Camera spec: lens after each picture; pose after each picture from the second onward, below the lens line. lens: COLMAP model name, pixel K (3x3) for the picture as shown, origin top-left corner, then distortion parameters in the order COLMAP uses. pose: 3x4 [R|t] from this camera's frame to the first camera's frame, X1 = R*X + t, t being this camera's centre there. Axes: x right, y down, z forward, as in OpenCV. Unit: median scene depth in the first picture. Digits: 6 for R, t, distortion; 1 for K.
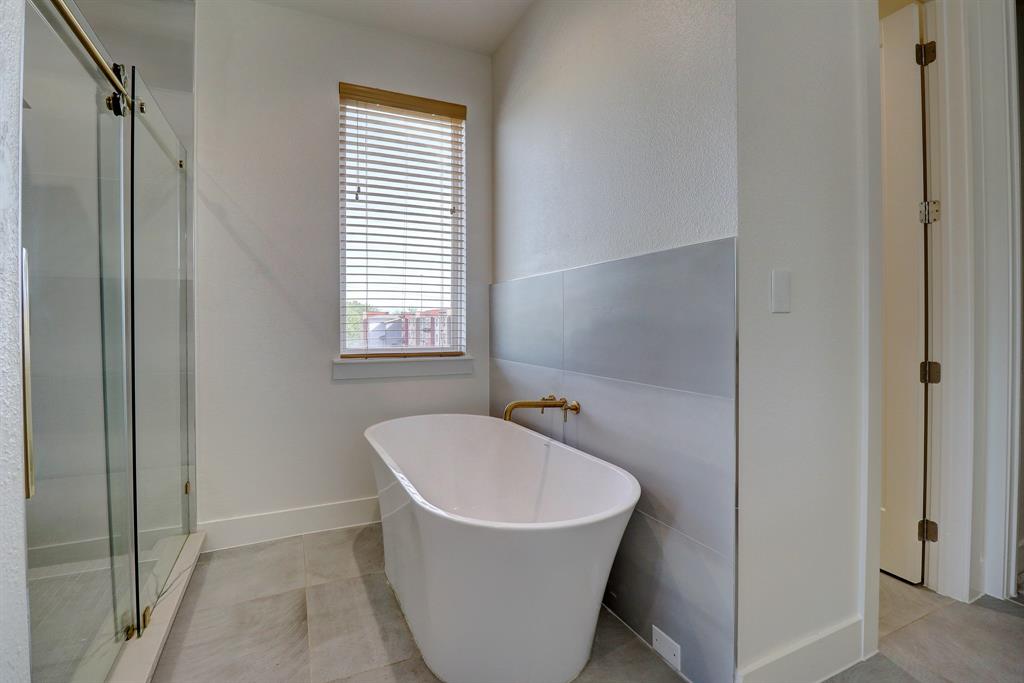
lens RADIAL K [[471.0, 0, 505.7], [0, 471.0, 324.9], [0, 0, 1]] dist [-0.001454, -0.012184]
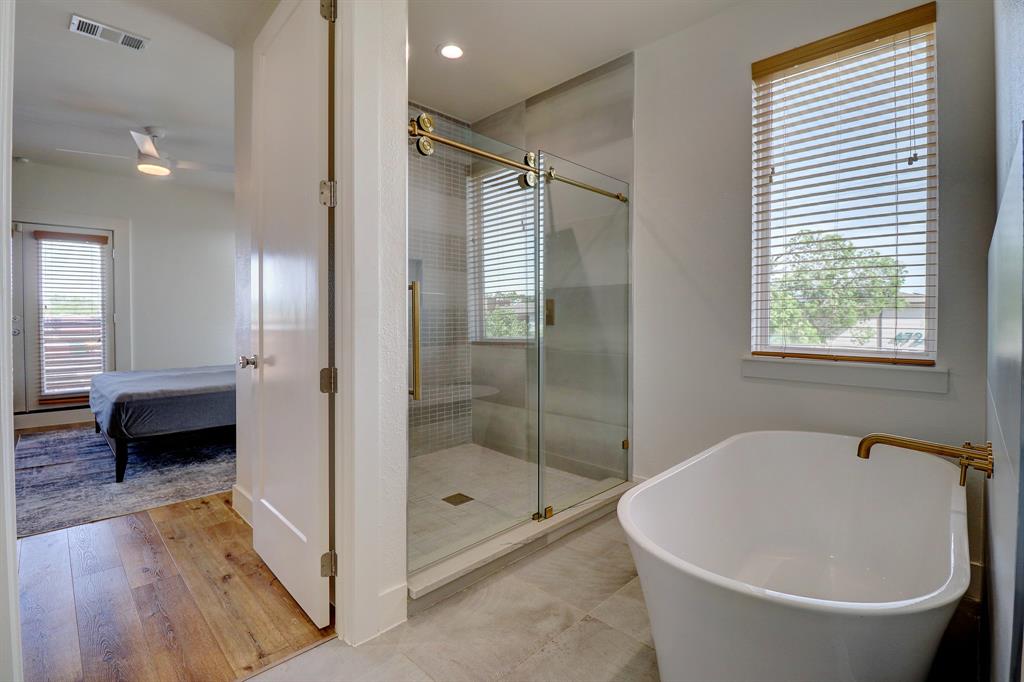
lens RADIAL K [[471.0, 0, 505.7], [0, 471.0, 324.4], [0, 0, 1]] dist [-0.001454, -0.012184]
pose [[0.356460, 0.015847, -0.934176, 0.358675], [-0.004340, 0.999873, 0.015306, -0.003249], [0.934300, -0.001402, 0.356484, 0.197541]]
